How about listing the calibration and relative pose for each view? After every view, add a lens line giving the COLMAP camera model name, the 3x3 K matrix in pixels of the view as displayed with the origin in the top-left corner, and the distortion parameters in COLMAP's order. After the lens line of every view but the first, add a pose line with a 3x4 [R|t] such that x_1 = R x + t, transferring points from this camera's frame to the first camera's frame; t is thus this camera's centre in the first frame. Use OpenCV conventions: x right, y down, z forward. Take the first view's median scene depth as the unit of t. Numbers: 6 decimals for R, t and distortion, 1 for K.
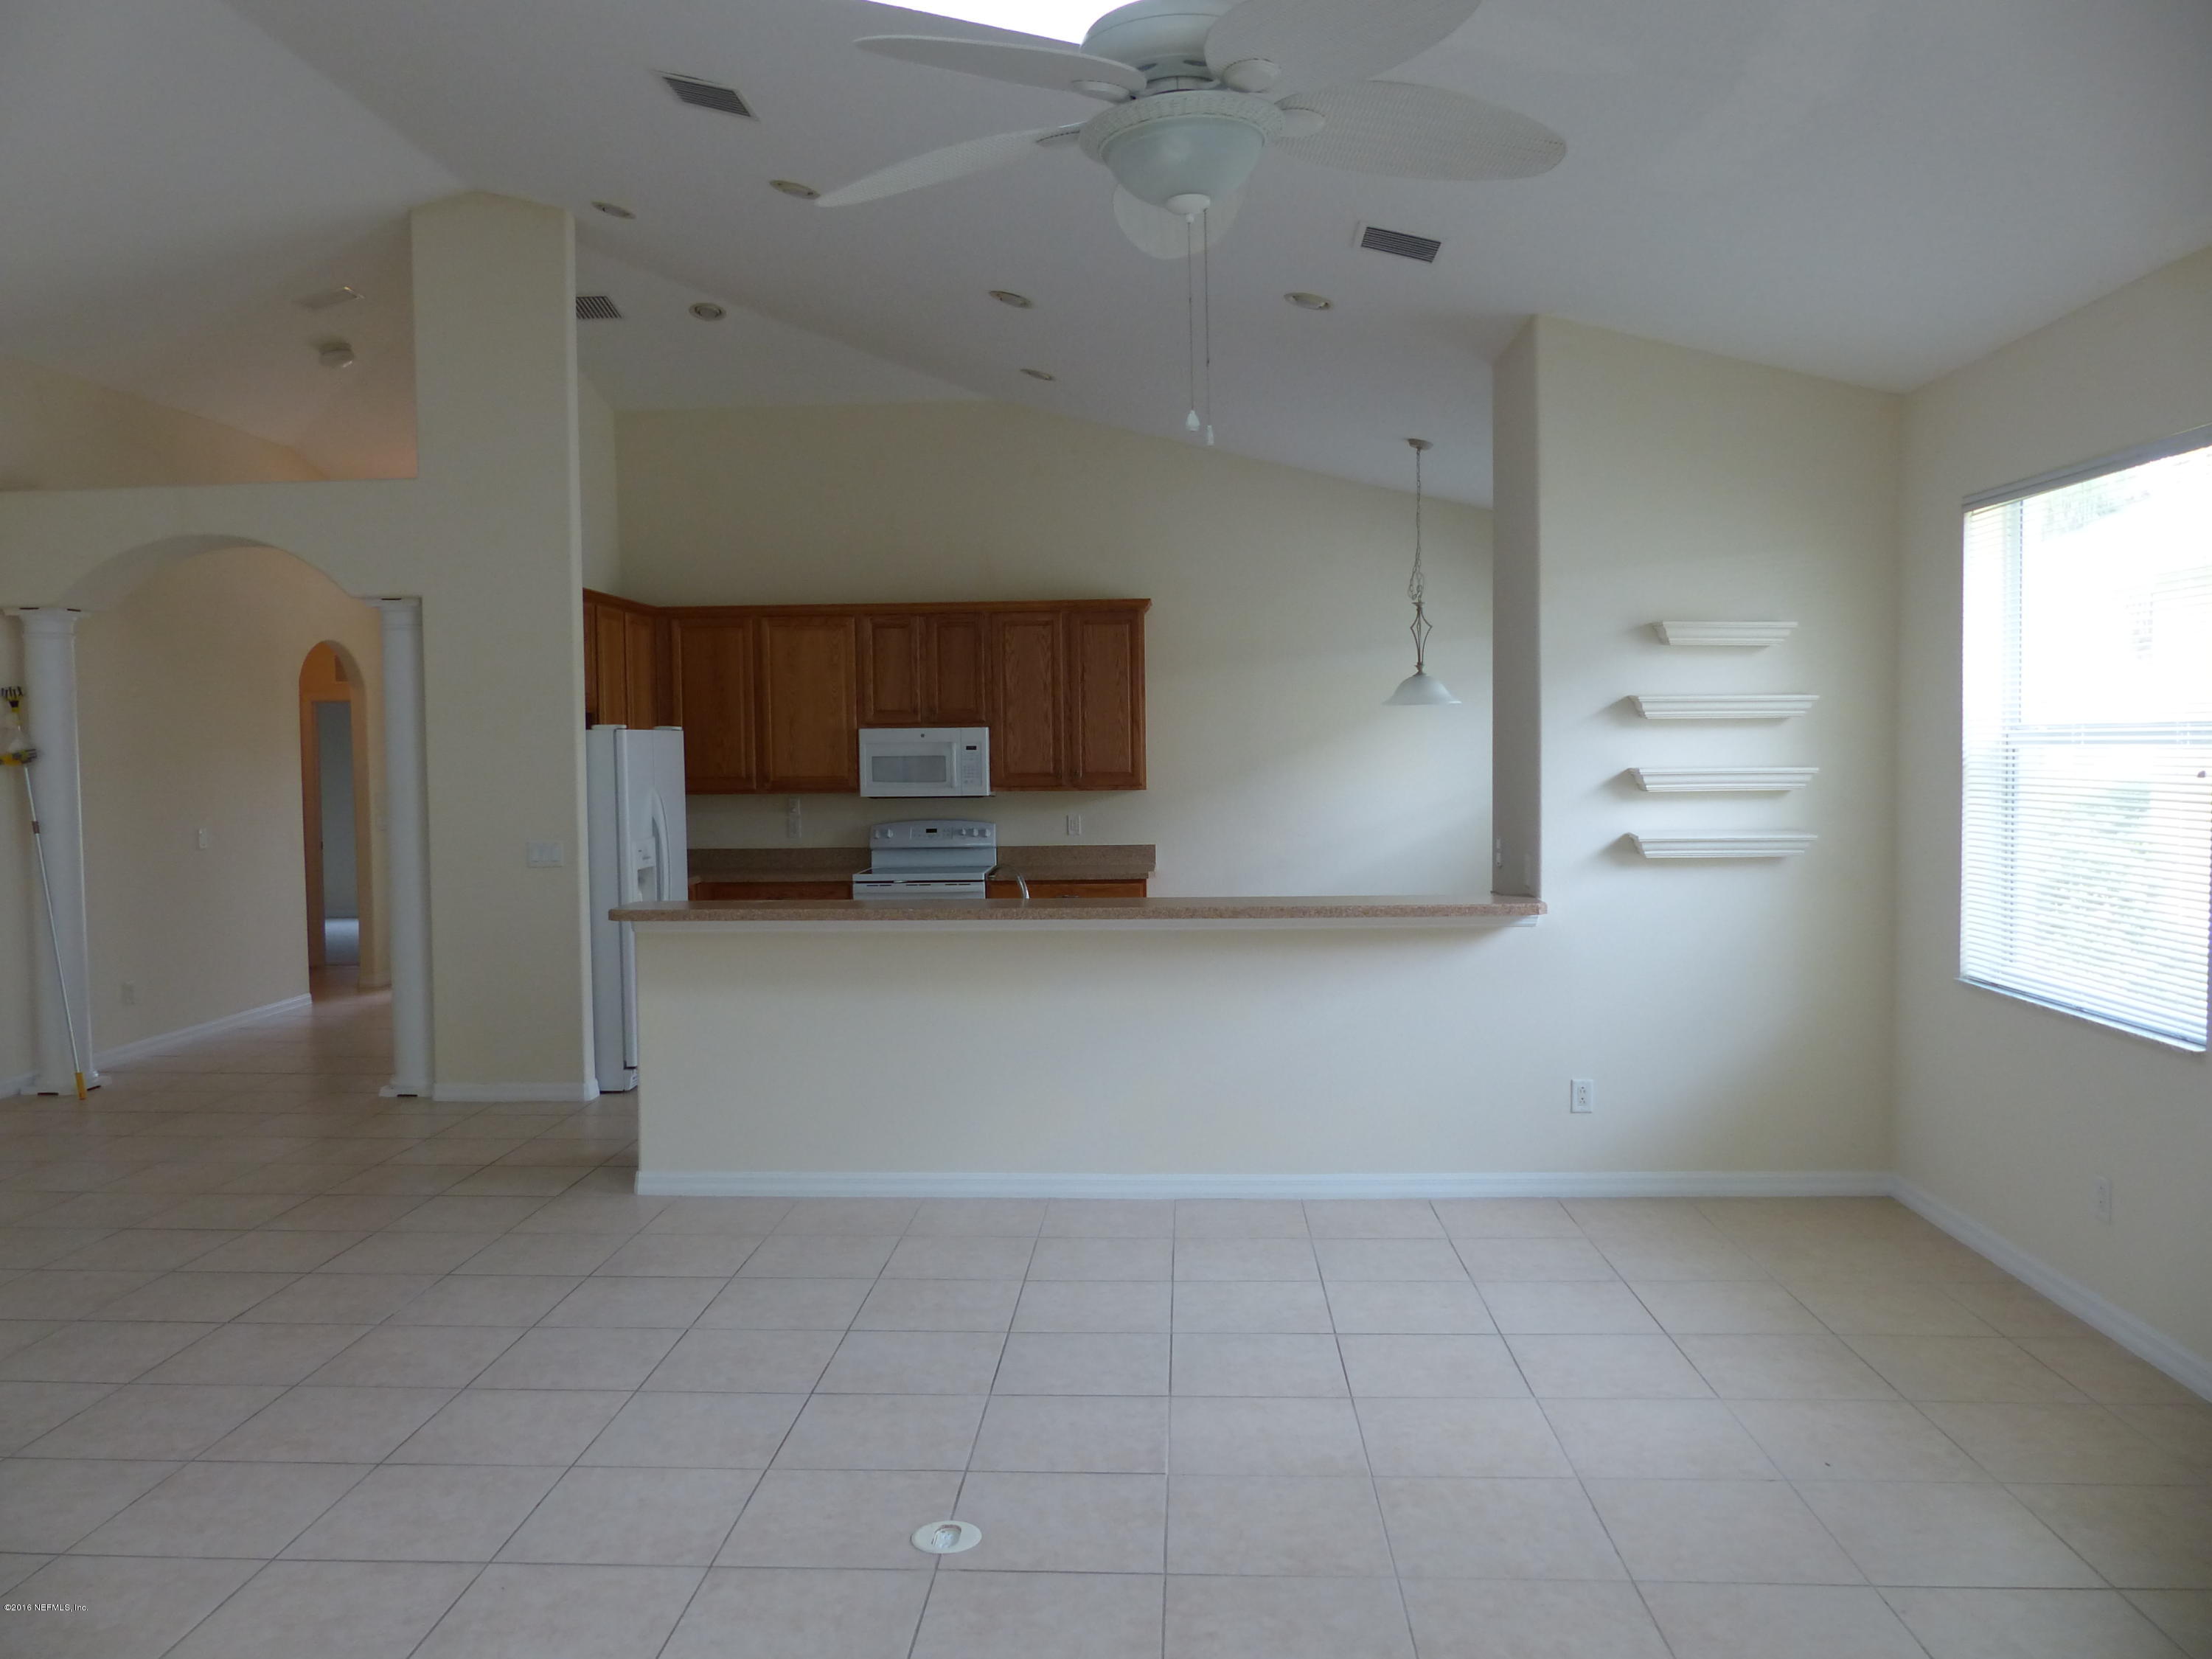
lens RADIAL K [[1648.4, 0, 1104.0], [0, 1648.4, 827.4], [0, 0, 1]] dist [-0.009039, -0.005543]
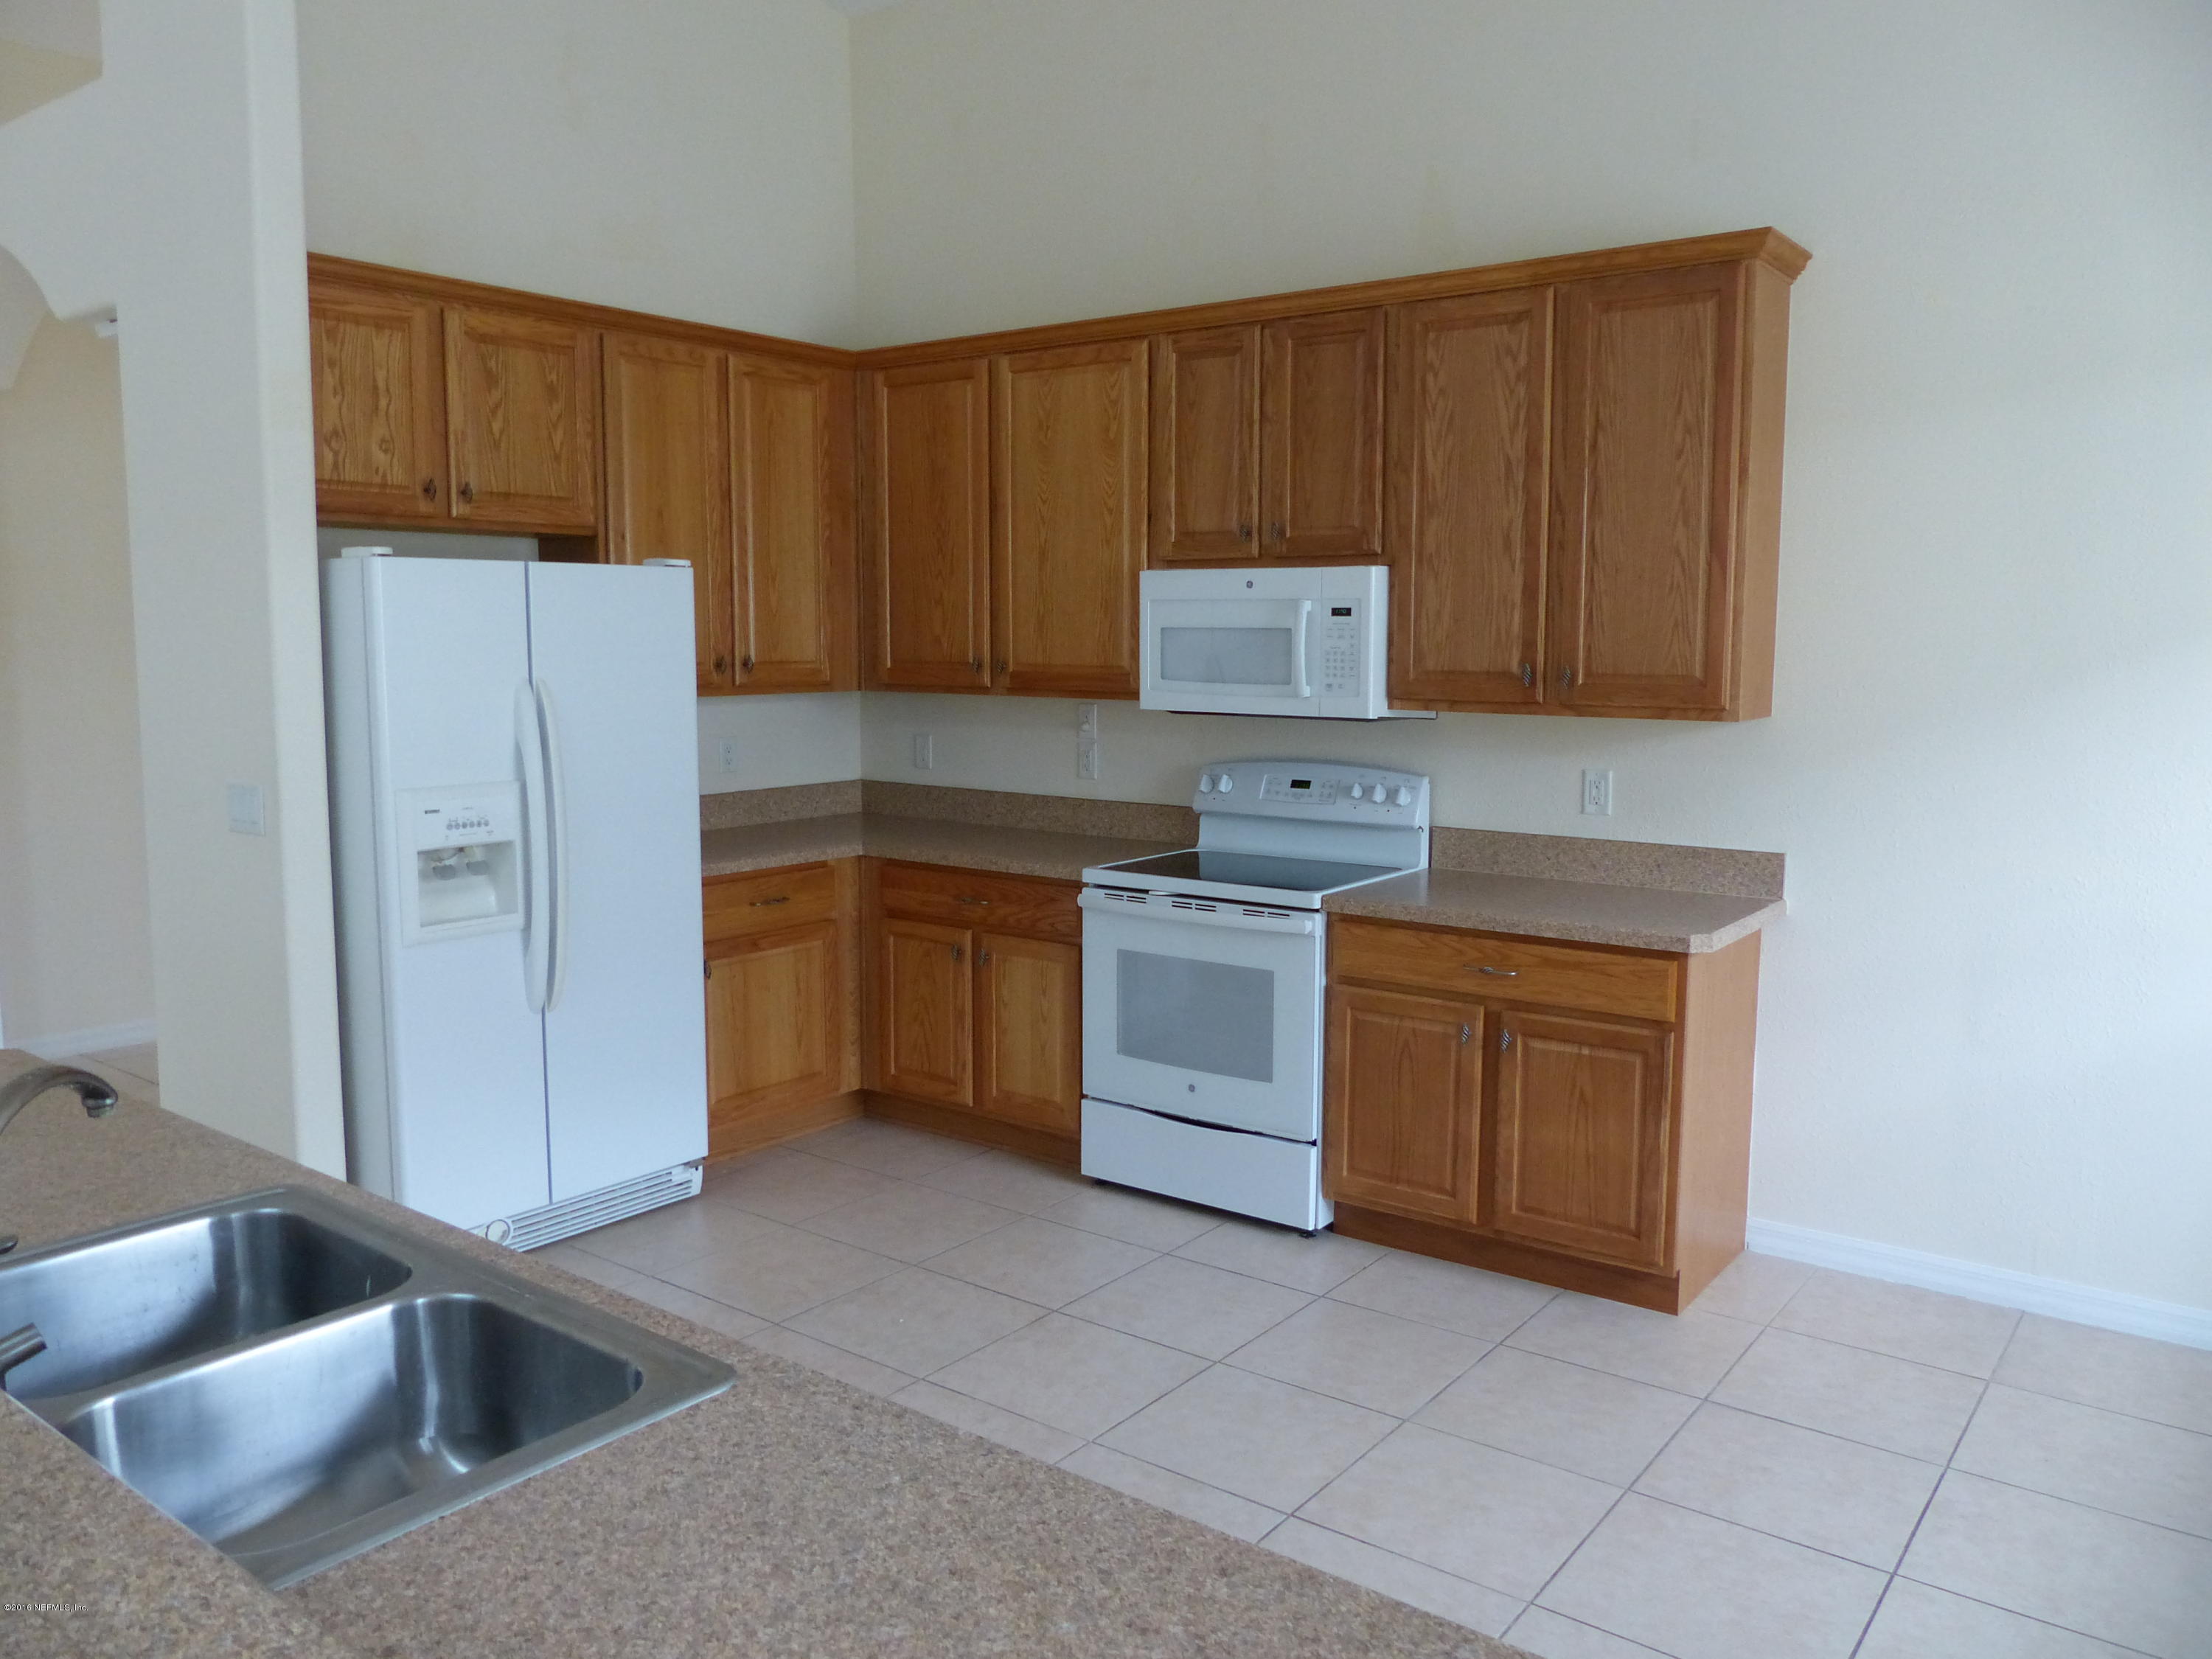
lens RADIAL K [[1648.4, 0, 1120.8], [0, 1648.4, 819.6], [0, 0, 1]] dist [-0.009039, -0.005543]
pose [[0.835207, 0.079383, -0.544176, 0.118941], [-0.041222, 0.995780, 0.081993, -0.025890], [0.548388, -0.046049, 0.834955, 0.583523]]
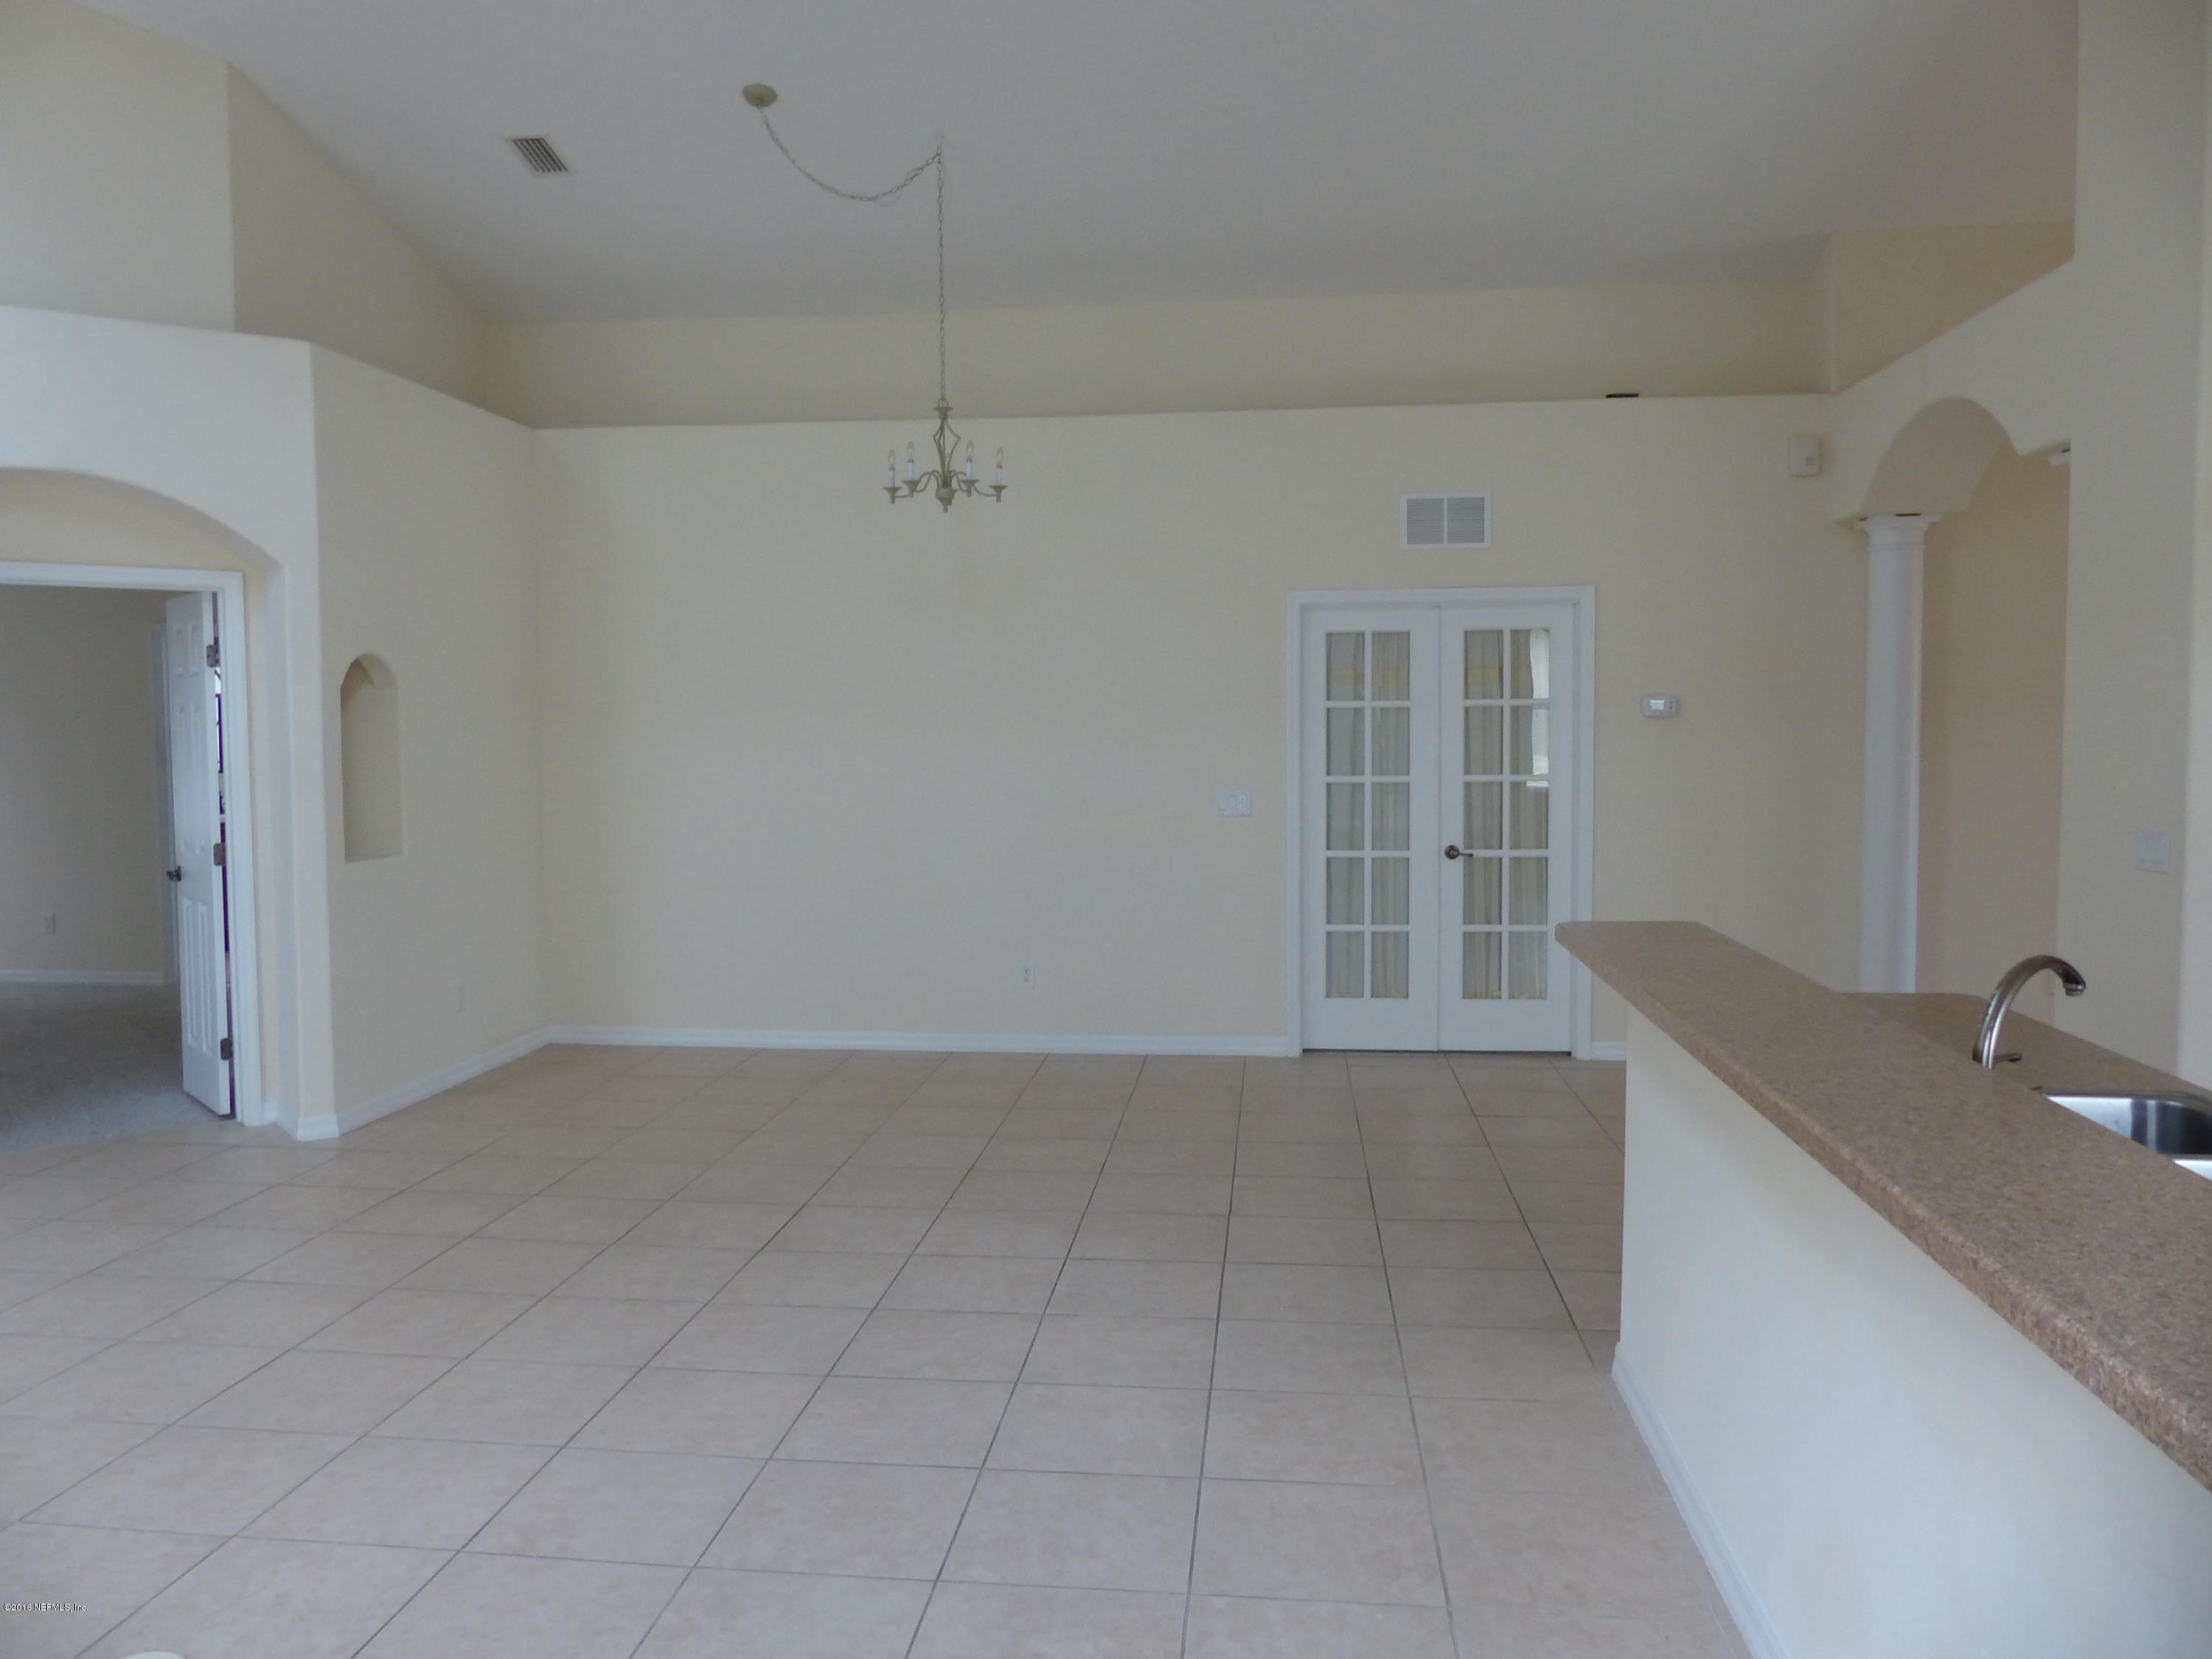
lens RADIAL K [[1648.4, 0, 1106.4], [0, 1648.4, 819.1], [0, 0, 1]] dist [-0.009039, -0.005543]
pose [[-0.064521, 0.066125, -0.995723, 0.221492], [-0.035573, 0.997016, 0.068515, -0.018858], [0.997282, 0.039842, -0.061976, 0.520828]]
